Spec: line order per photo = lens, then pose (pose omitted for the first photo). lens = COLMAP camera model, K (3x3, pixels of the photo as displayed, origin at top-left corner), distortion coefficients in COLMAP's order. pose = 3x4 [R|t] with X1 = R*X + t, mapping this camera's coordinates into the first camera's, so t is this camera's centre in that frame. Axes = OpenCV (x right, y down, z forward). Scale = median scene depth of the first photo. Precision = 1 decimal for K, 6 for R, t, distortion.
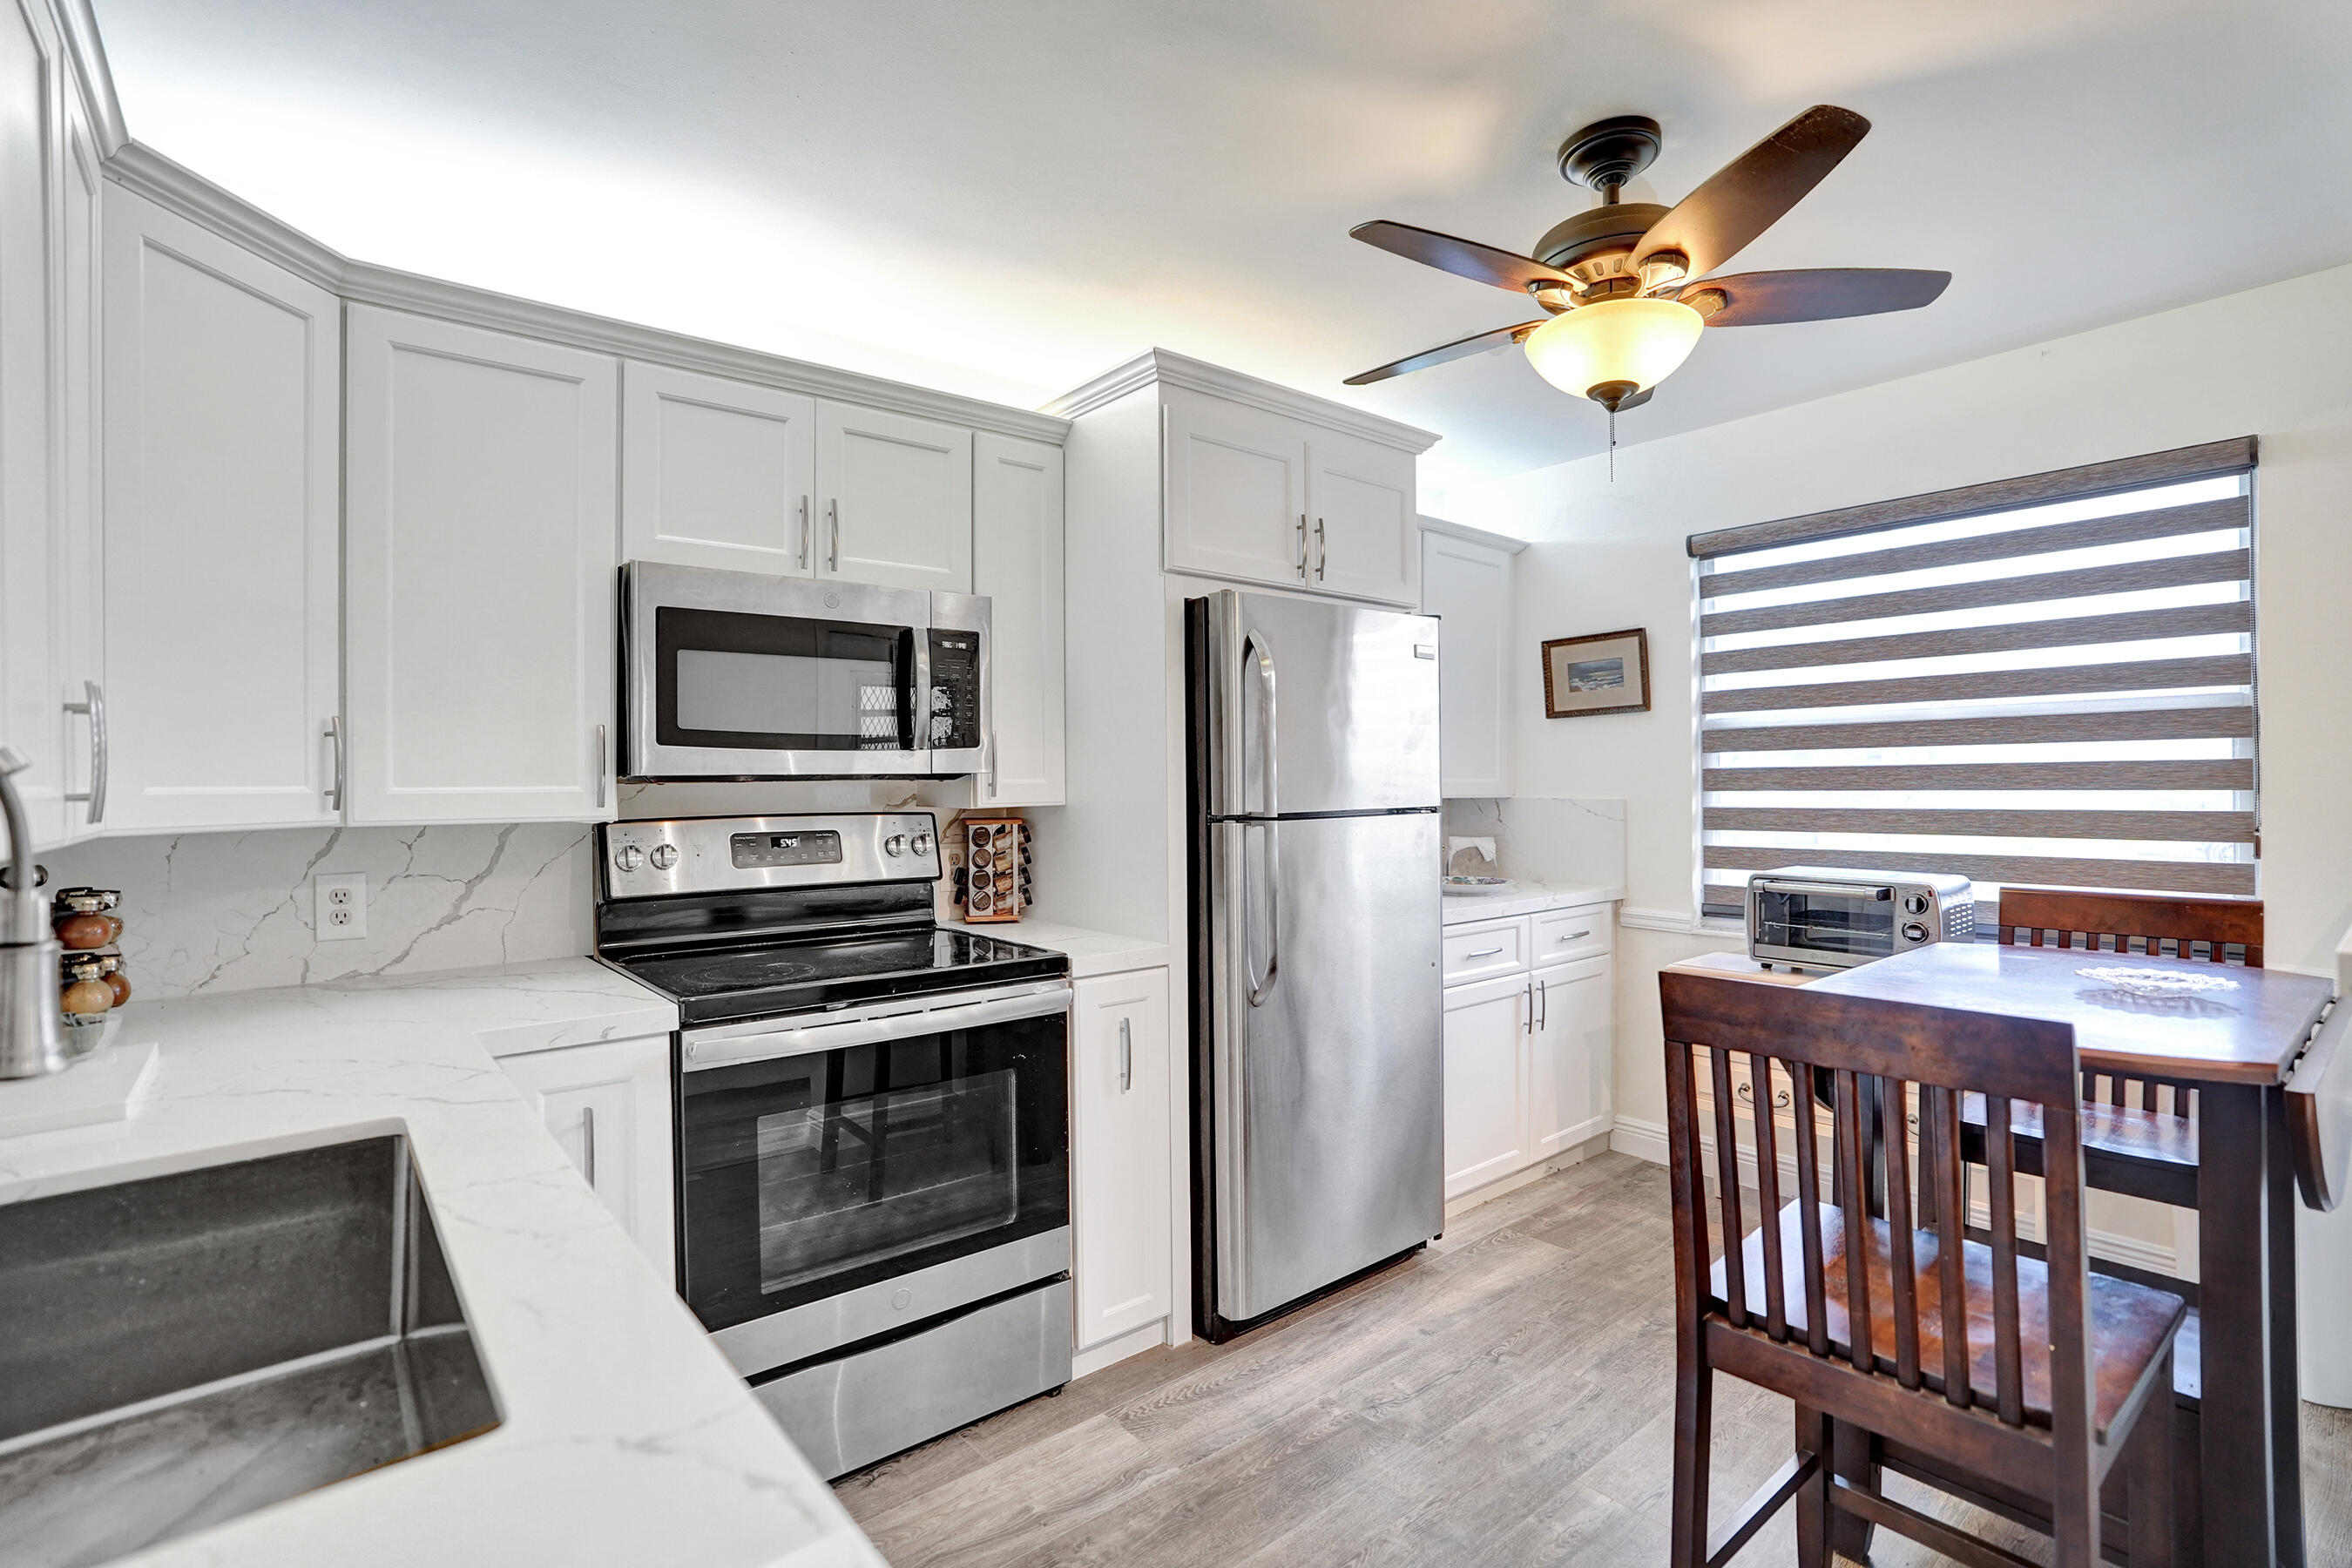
lens RADIAL K [[1109.1, 0, 1175.8], [0, 1109.1, 775.6], [0, 0, 1]] dist [-0.058228, 0.029537]
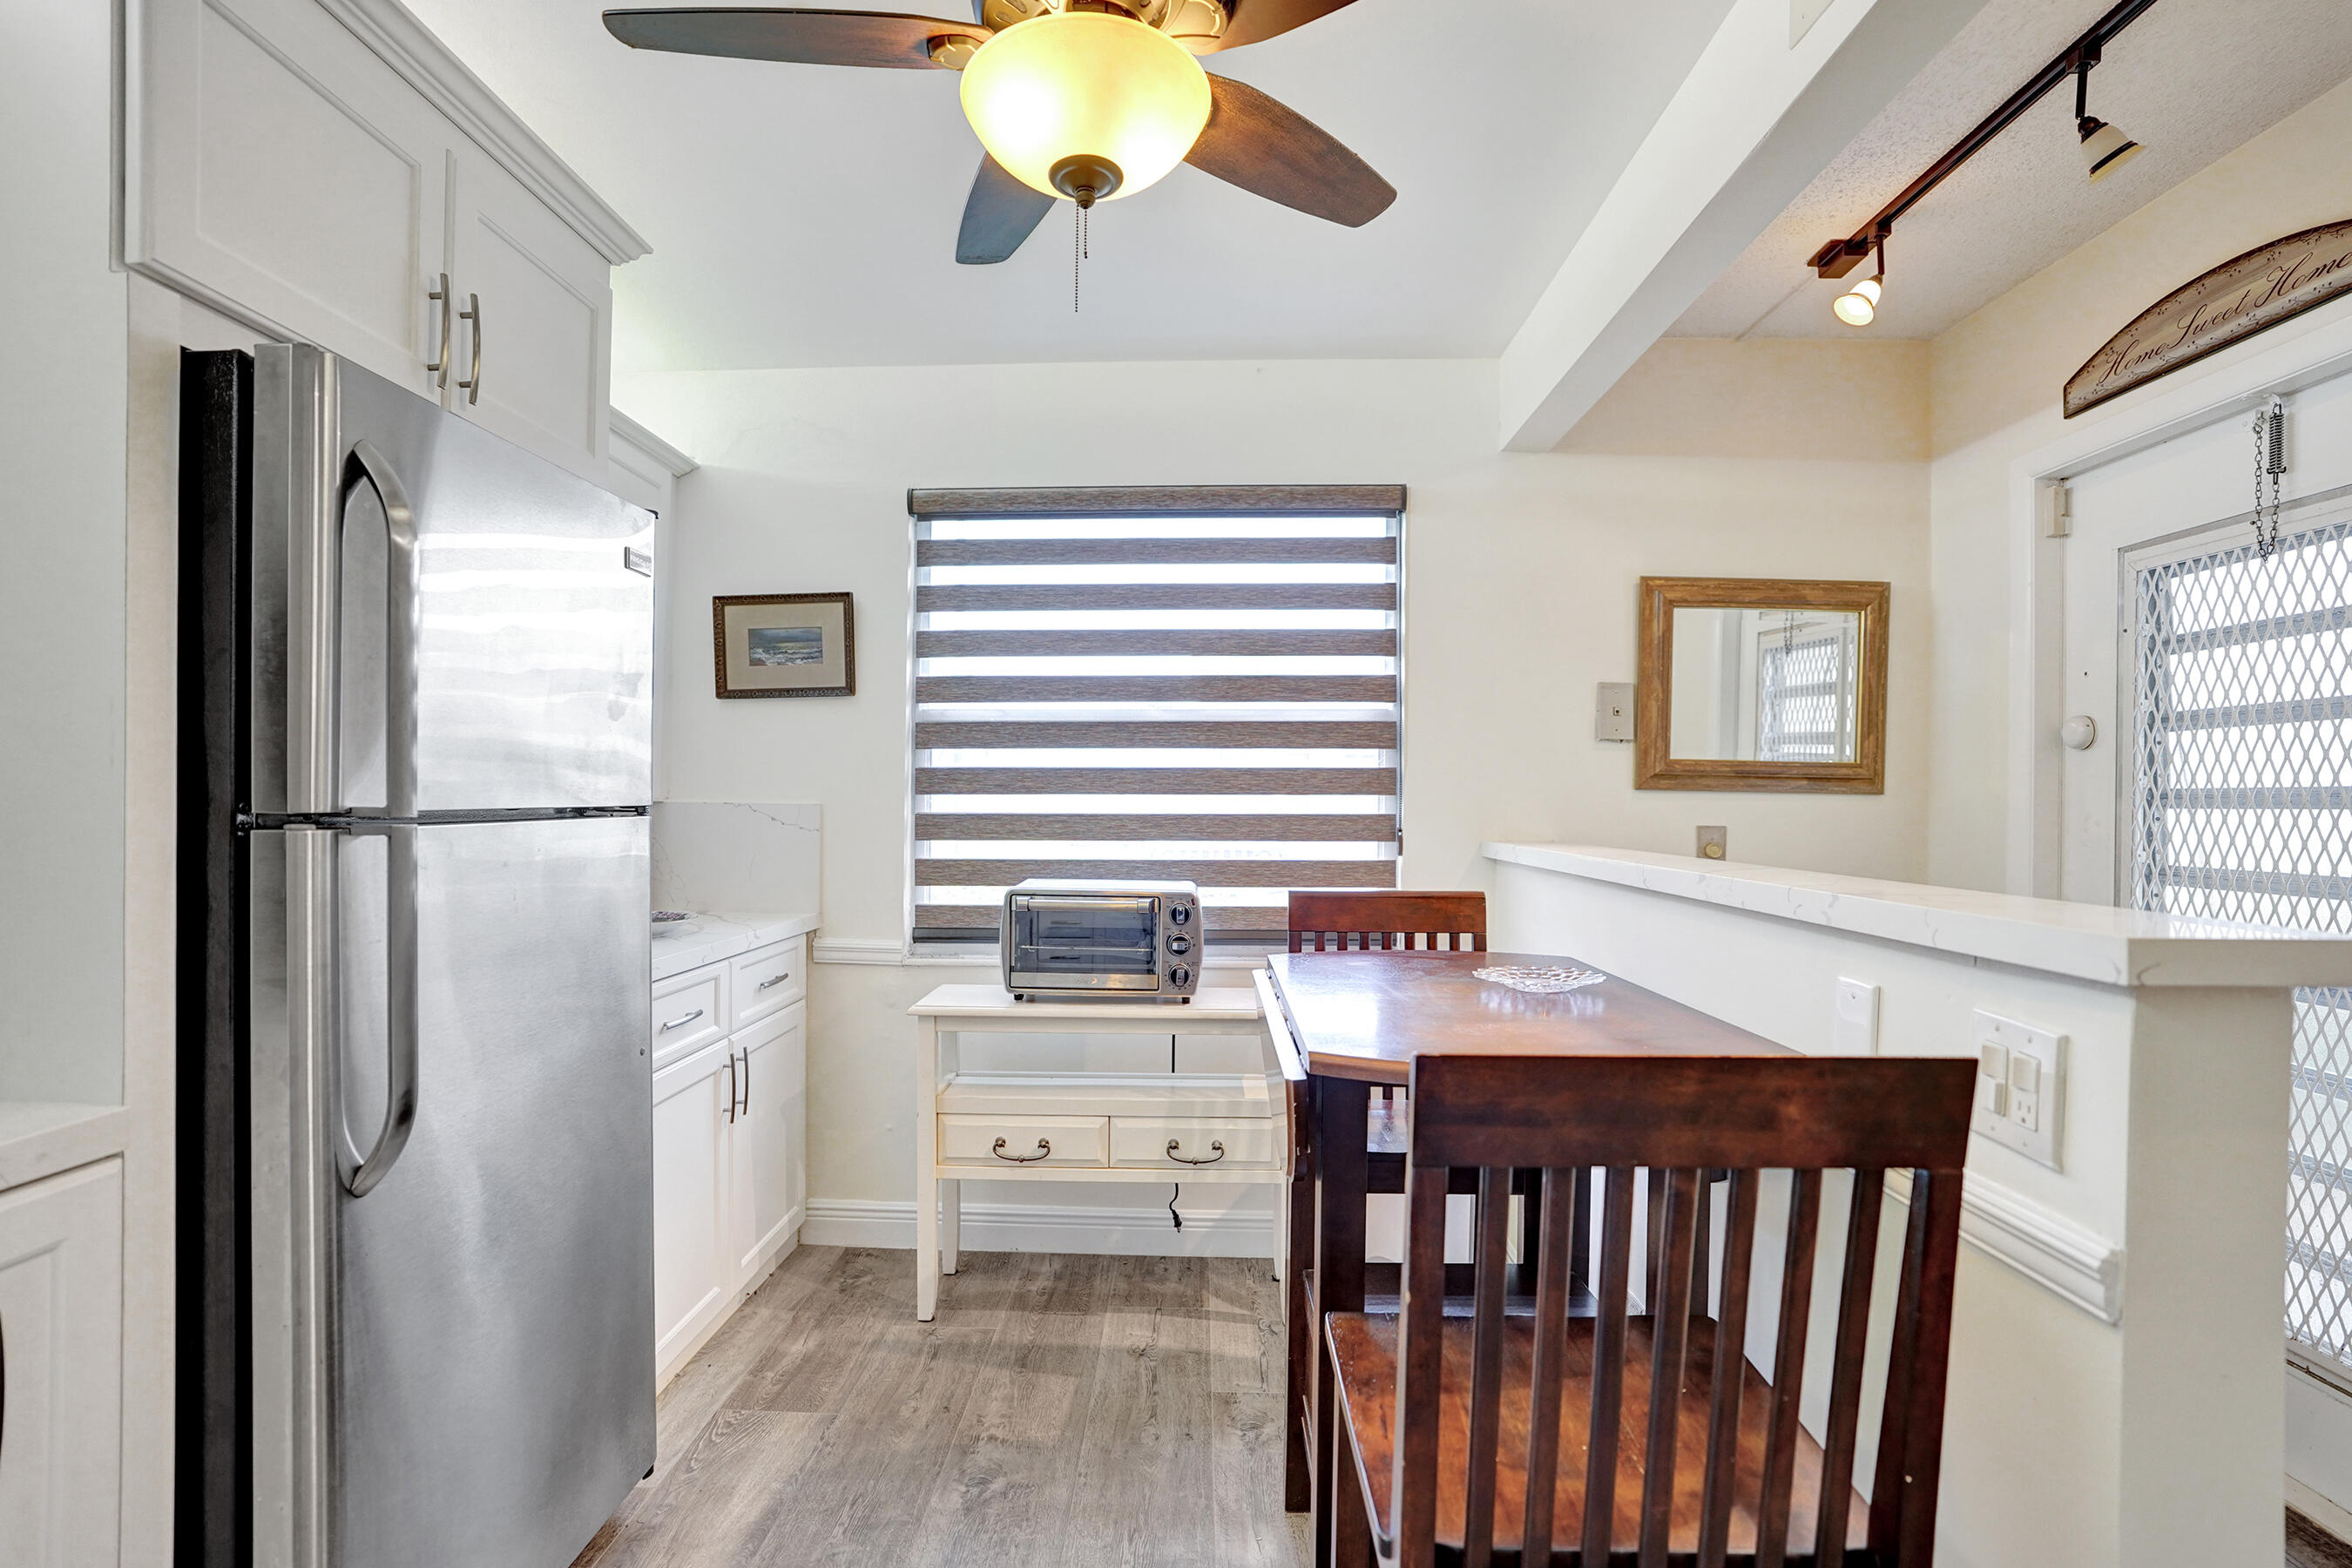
lens RADIAL K [[1138.7, 0, 1160.7], [0, 1138.7, 796.0], [0, 0, 1]] dist [-0.061232, 0.032874]
pose [[0.667555, 0.014150, 0.744426, -0.061353], [-0.015077, 0.999871, -0.005486, 0.024864], [-0.744408, -0.007562, 0.667682, 0.394014]]
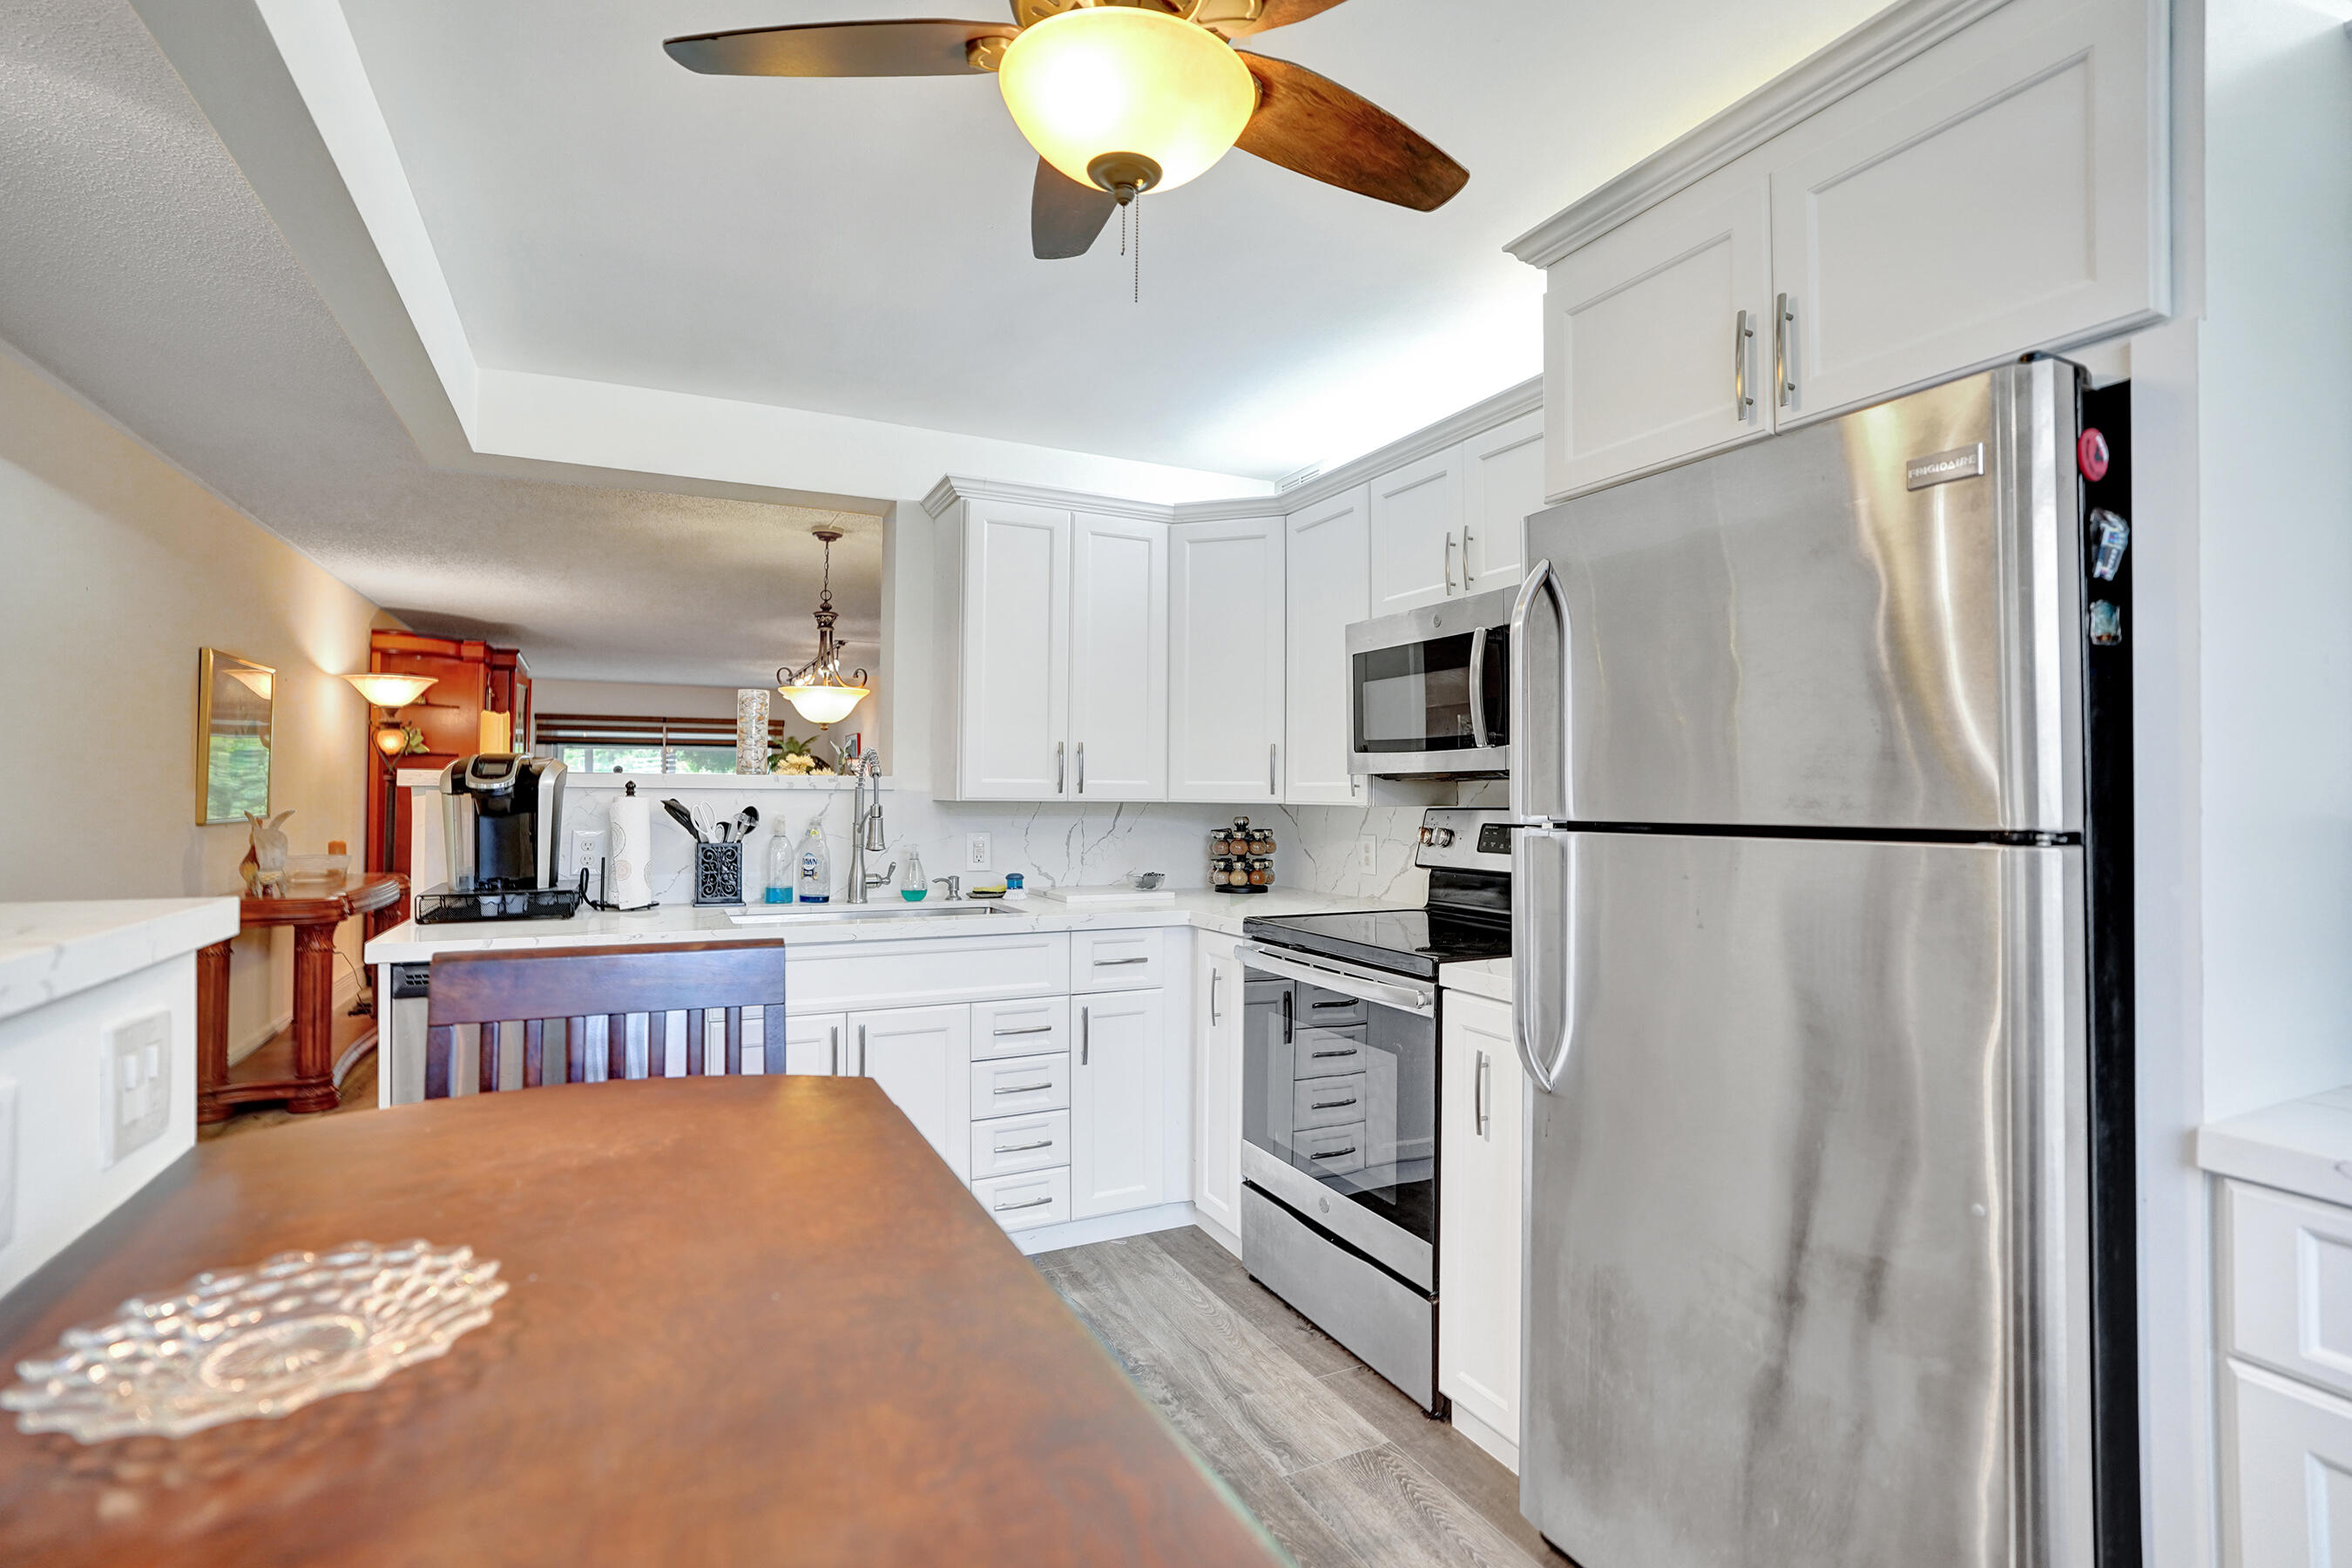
lens RADIAL K [[1109.1, 0, 1175.8], [0, 1109.1, 775.6], [0, 0, 1]] dist [-0.058228, 0.029537]
pose [[-0.233783, -0.008360, -0.972253, 0.809962], [-0.001112, 0.999965, -0.008331, 0.011644], [0.972288, -0.000866, -0.233784, 0.932859]]
